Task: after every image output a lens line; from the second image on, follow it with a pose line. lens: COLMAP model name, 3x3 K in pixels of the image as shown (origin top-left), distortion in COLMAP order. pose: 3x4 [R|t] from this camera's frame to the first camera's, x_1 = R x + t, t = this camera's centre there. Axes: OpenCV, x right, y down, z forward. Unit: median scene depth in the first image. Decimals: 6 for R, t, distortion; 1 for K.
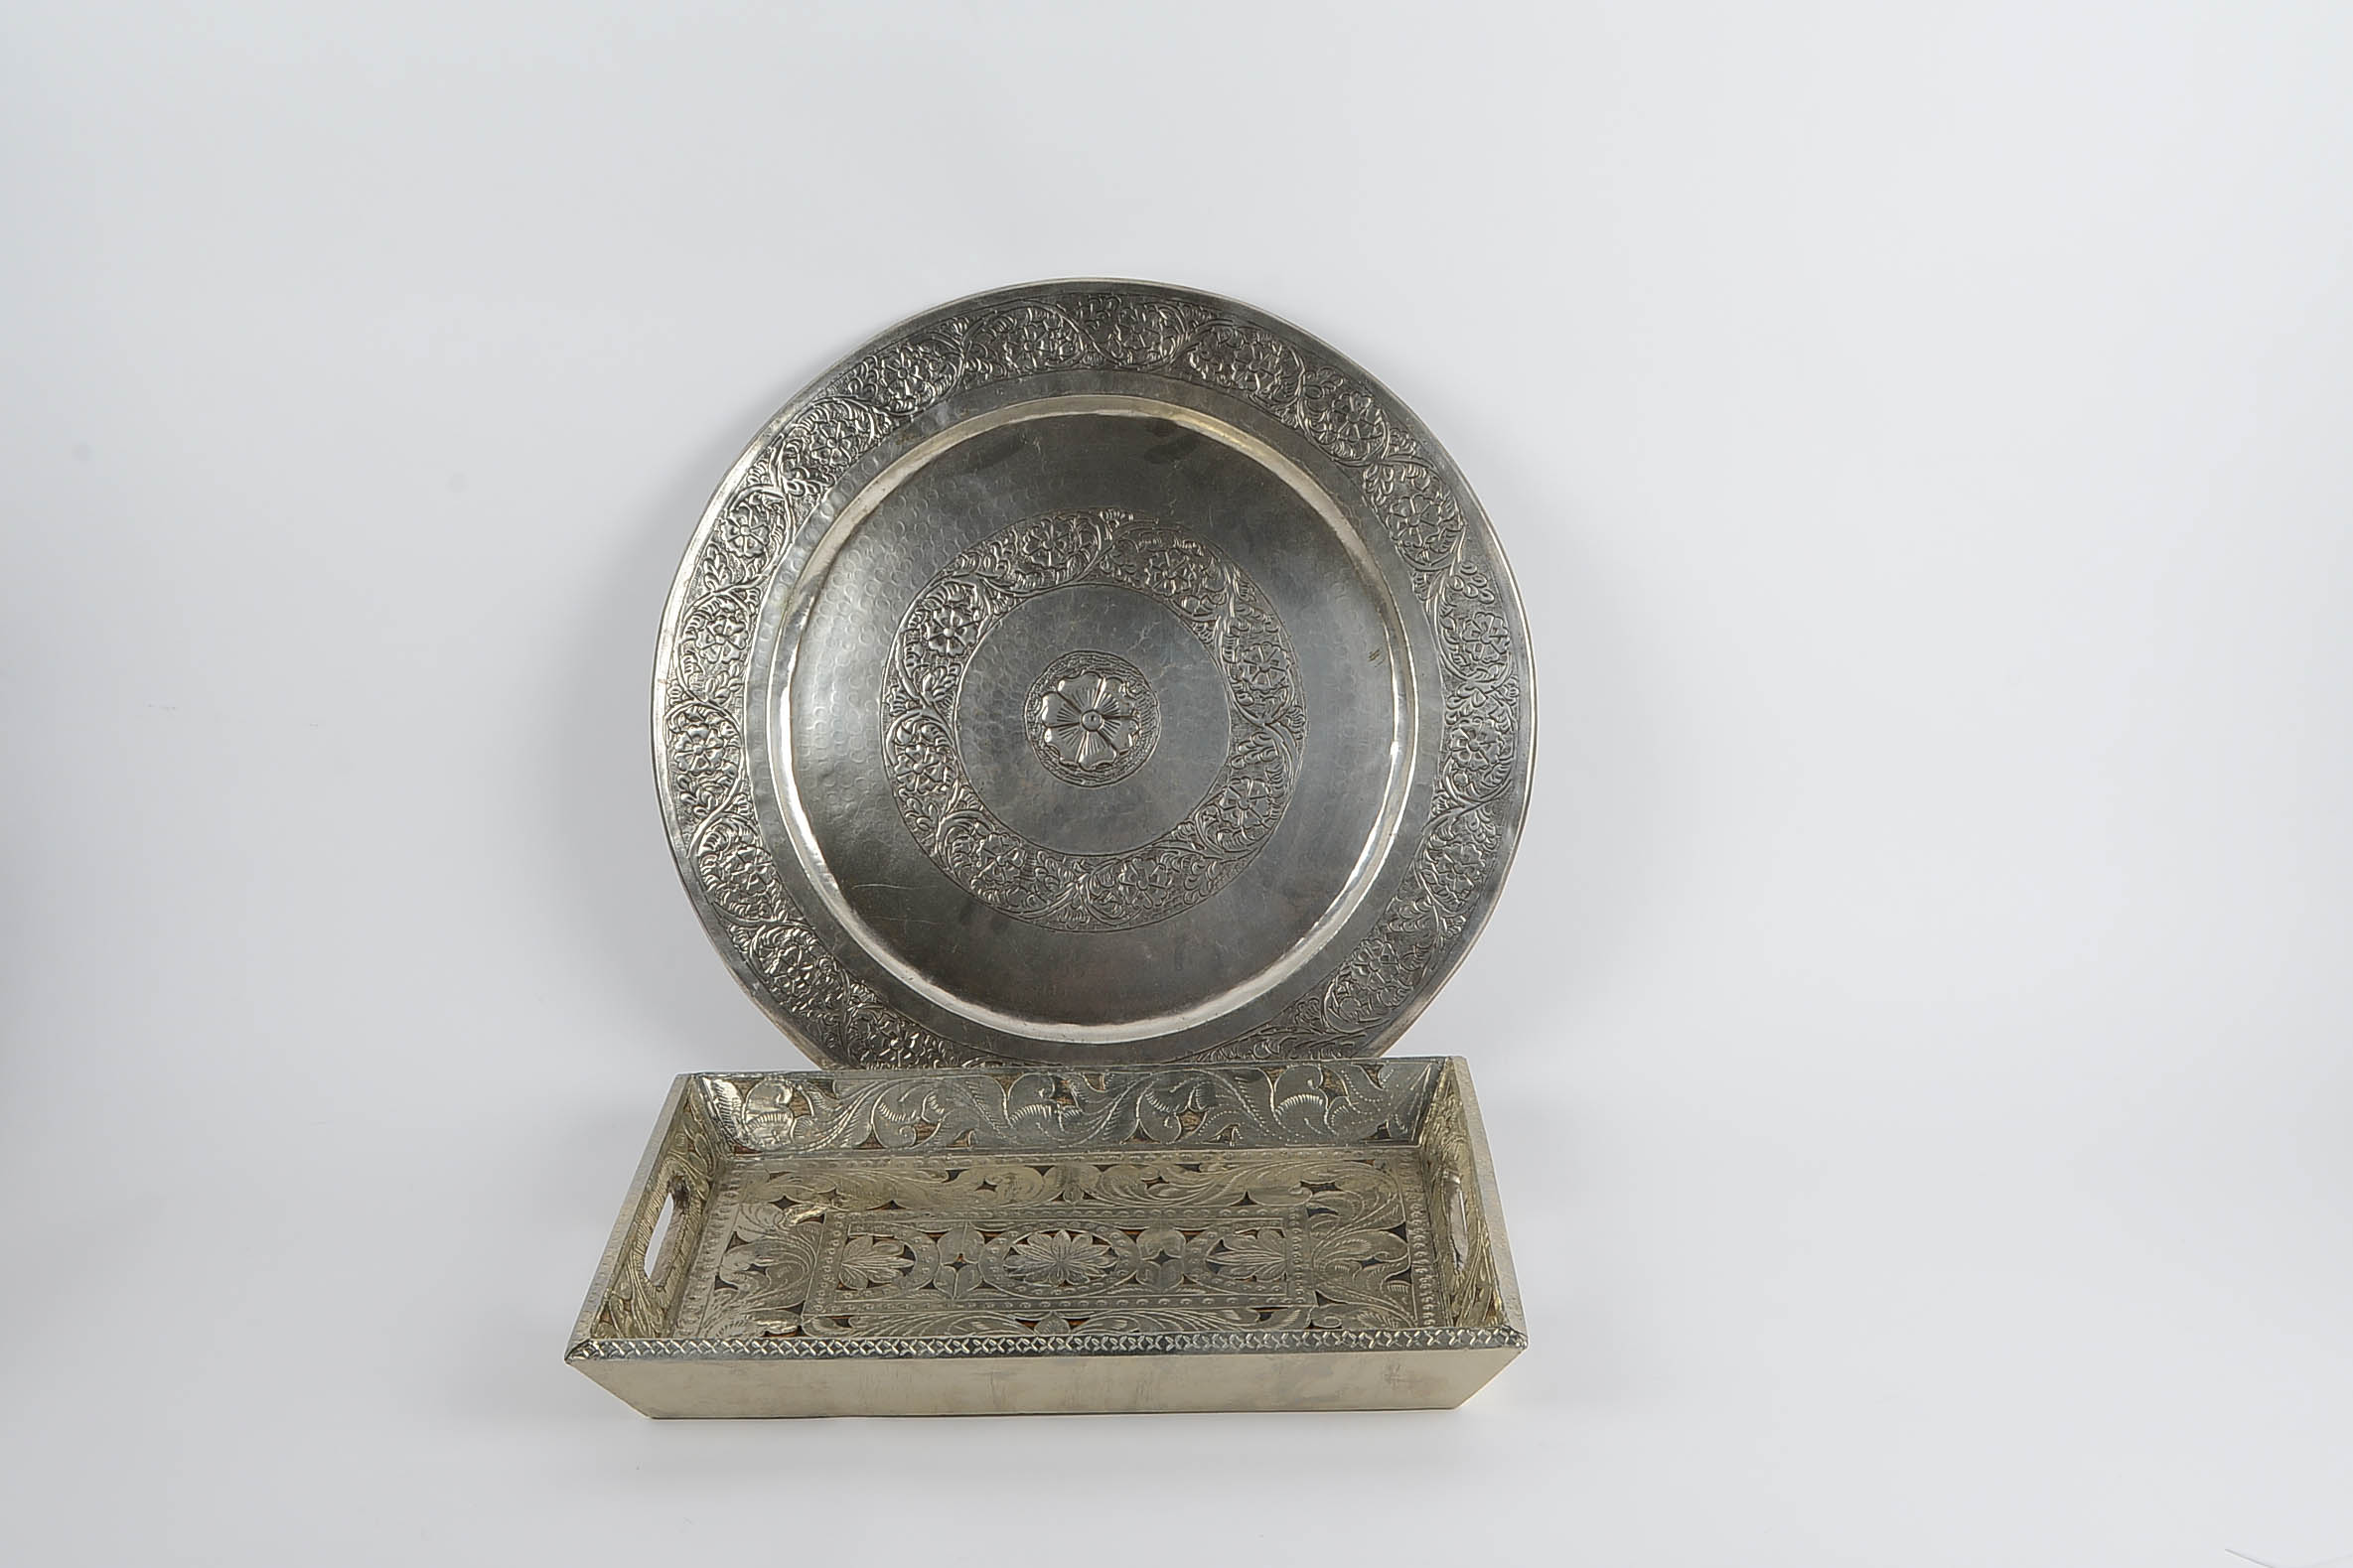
lens RADIAL K [[2853.8, 0, 1176.5], [0, 2853.8, 784.0], [0, 0, 1]] dist [-0.033233, -0.014697]
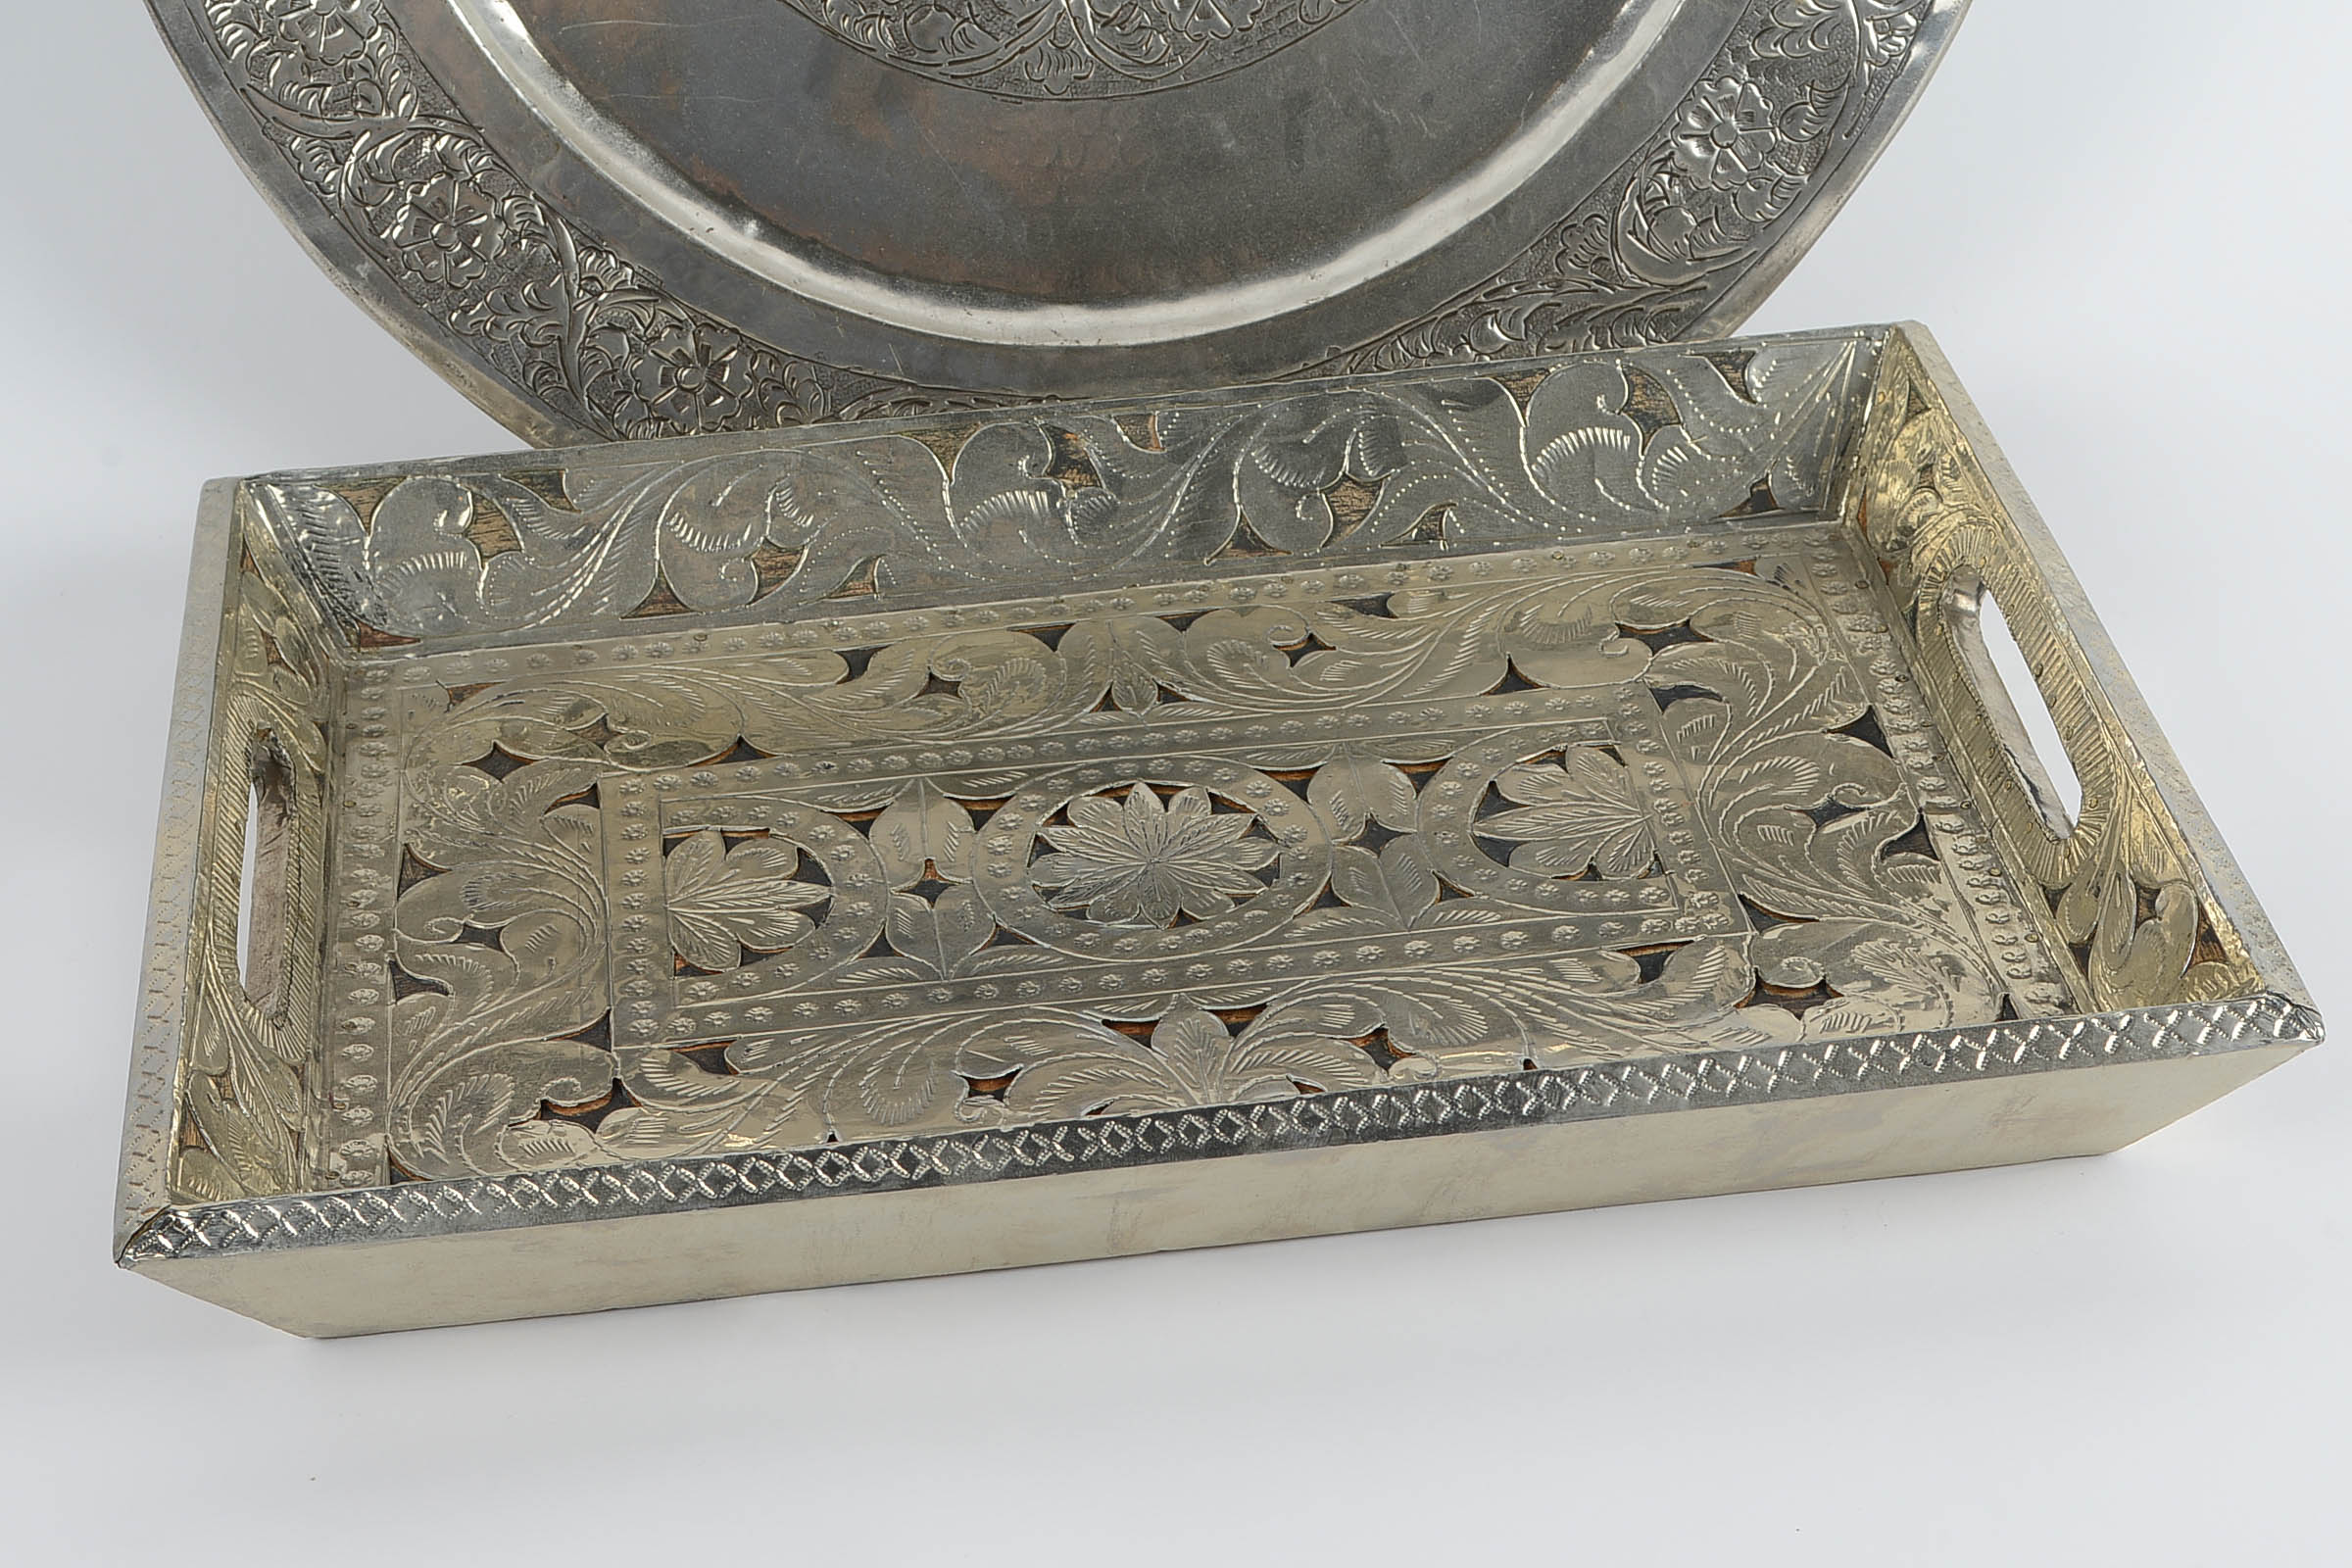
lens RADIAL K [[4405.5, 0, 1176.0], [0, 4405.5, 784.0], [0, 0, 1]] dist [0.020903, 0.047023]
pose [[0.991259, -0.079710, 0.105129, -0.101958], [0.050999, 0.966414, 0.251879, -0.018748], [-0.121675, -0.244315, 0.962032, 0.307512]]
